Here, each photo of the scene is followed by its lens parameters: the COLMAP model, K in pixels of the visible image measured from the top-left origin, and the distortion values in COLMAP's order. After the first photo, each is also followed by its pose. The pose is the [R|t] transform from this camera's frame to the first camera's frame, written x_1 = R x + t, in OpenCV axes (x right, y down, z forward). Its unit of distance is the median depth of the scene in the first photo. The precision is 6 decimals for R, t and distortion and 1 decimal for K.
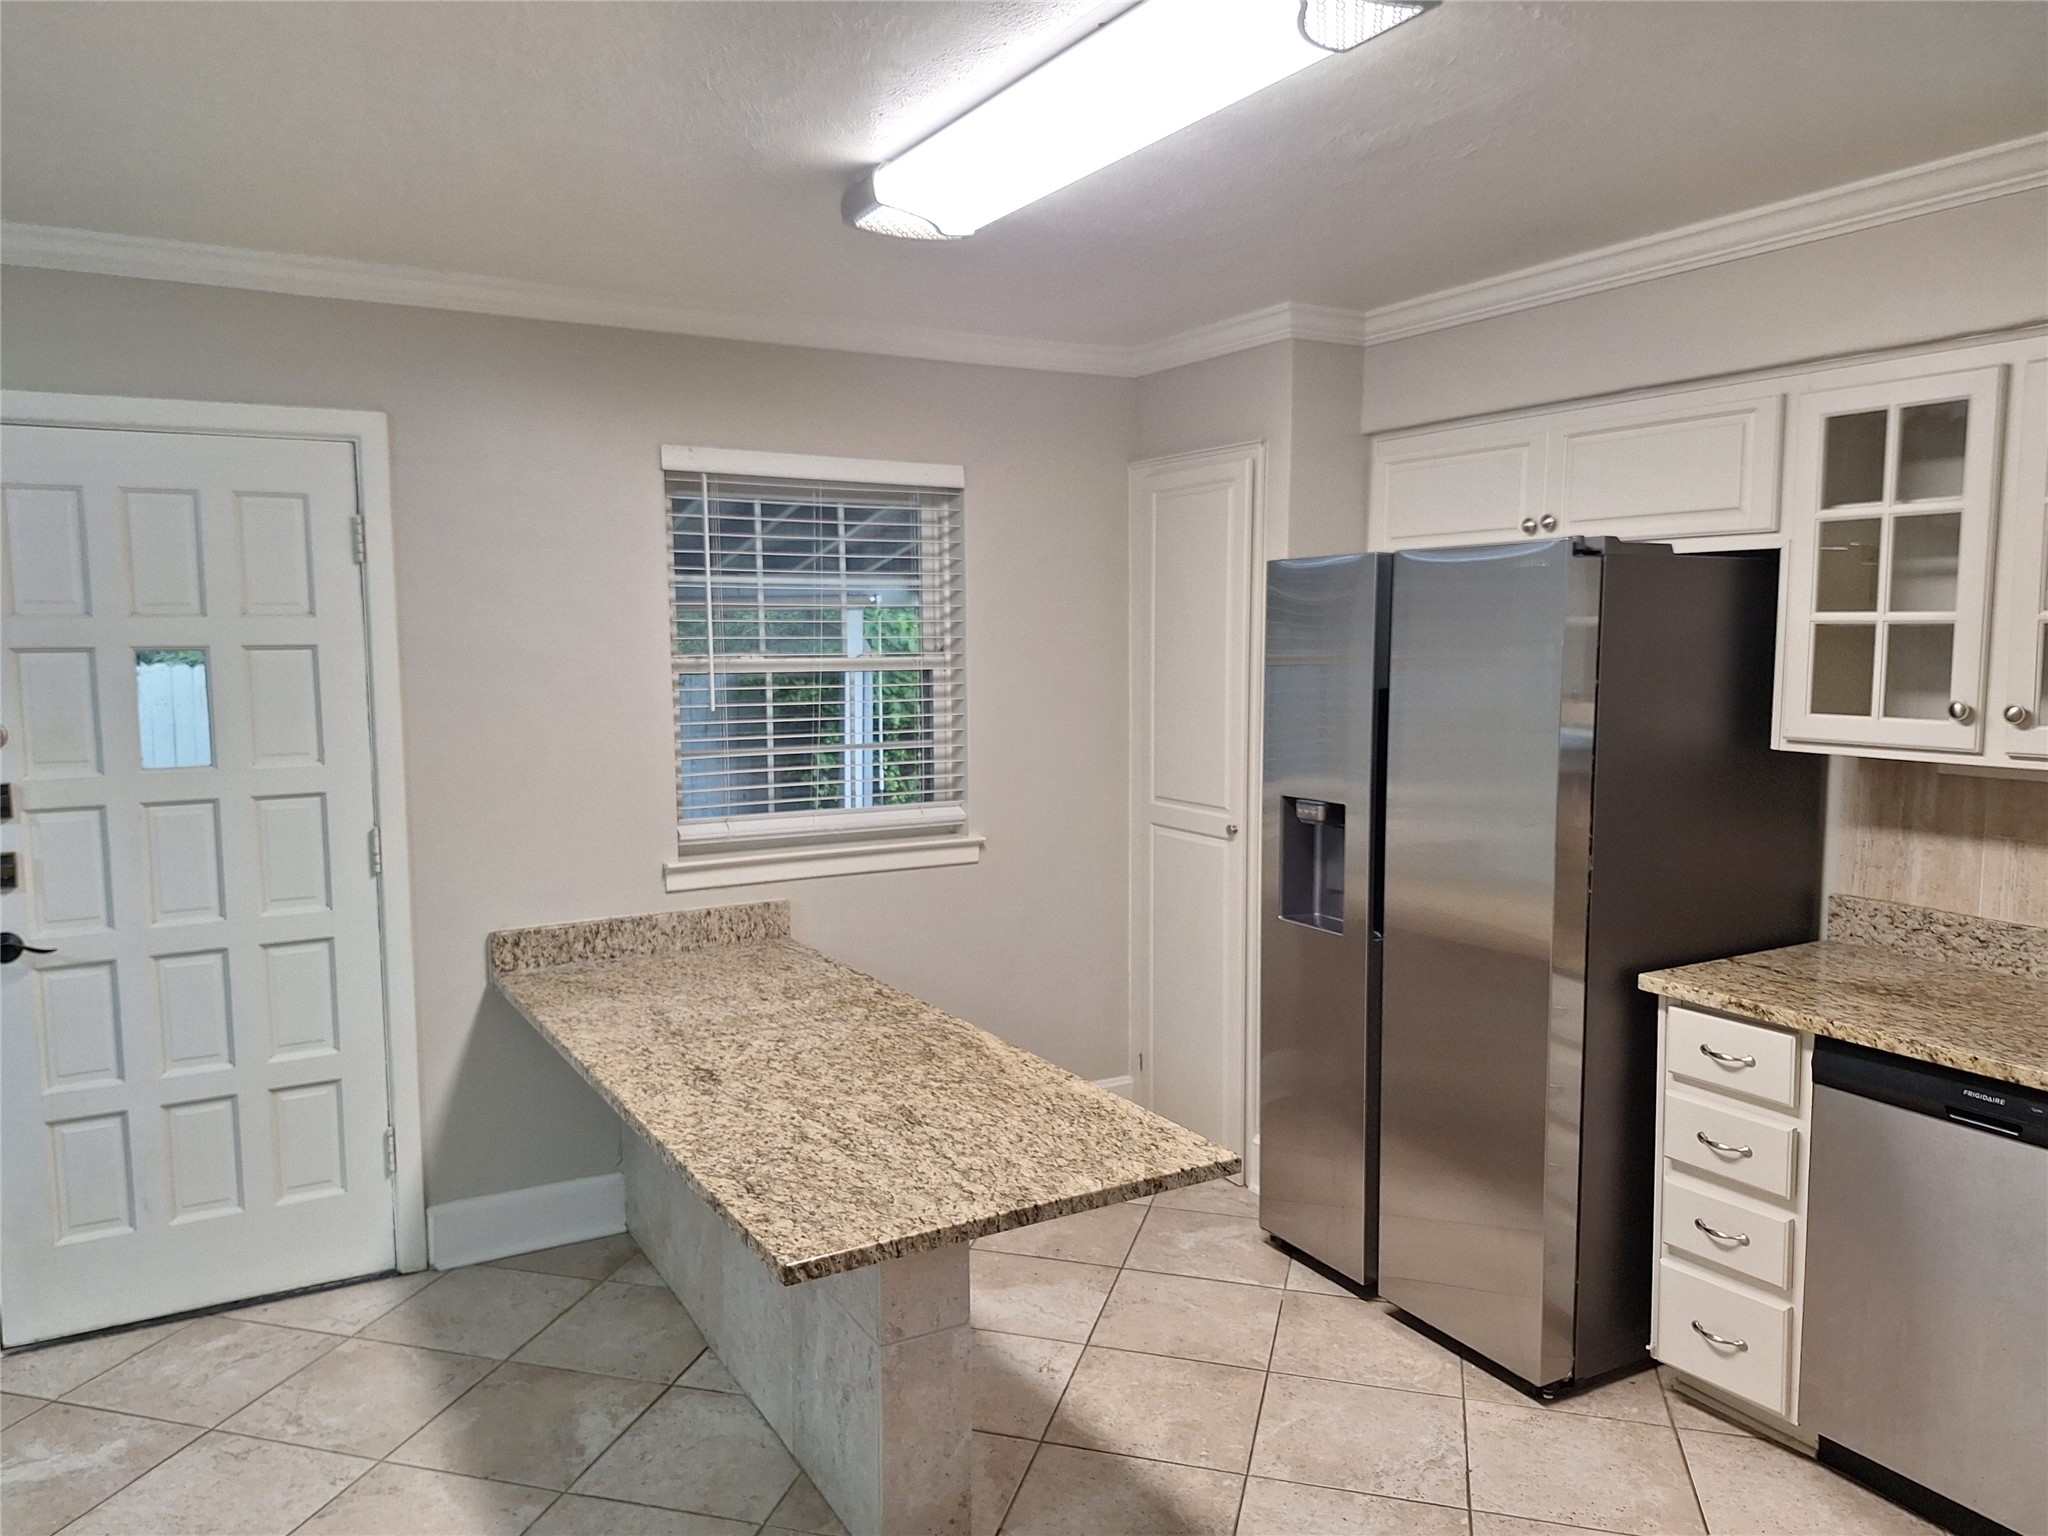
lens RADIAL K [[1469.0, 0, 1027.0], [0, 1469.0, 772.0], [0, 0, 1]] dist [0.059329, -0.002041]
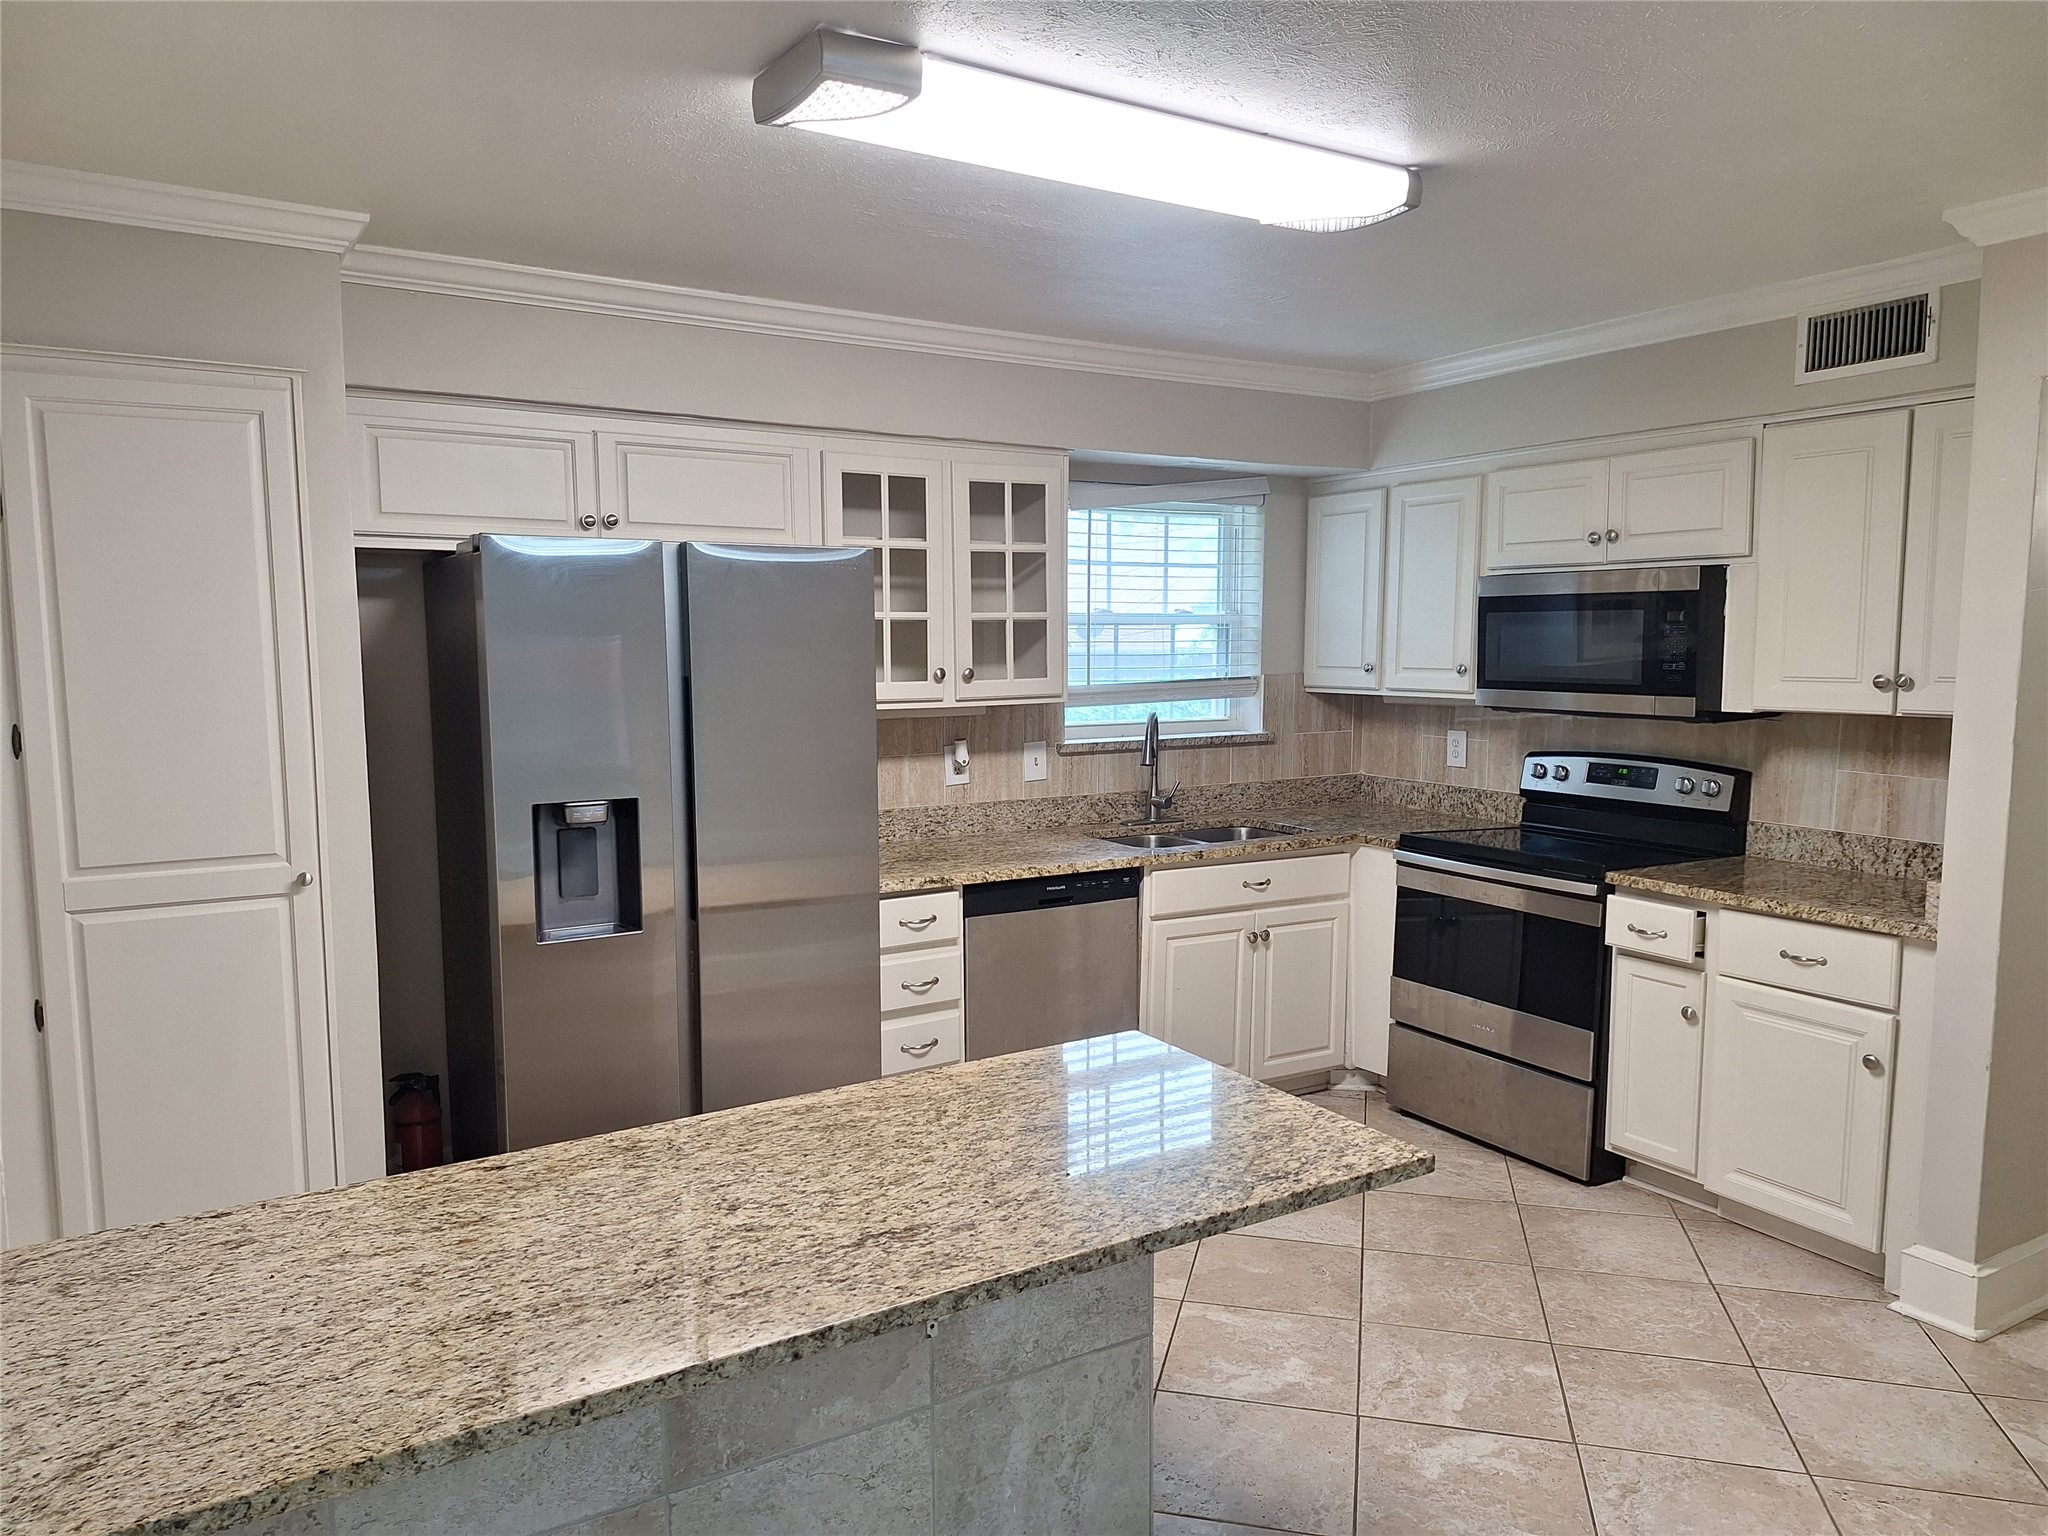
lens RADIAL K [[1414.0, 0, 1022.5], [0, 1414.0, 779.8], [0, 0, 1]] dist [0.085432, -0.101550]
pose [[-0.032684, -0.101834, 0.994264, -0.899603], [0.099707, 0.989501, 0.104624, -0.077882], [-0.994480, 0.102555, -0.022187, 0.954868]]
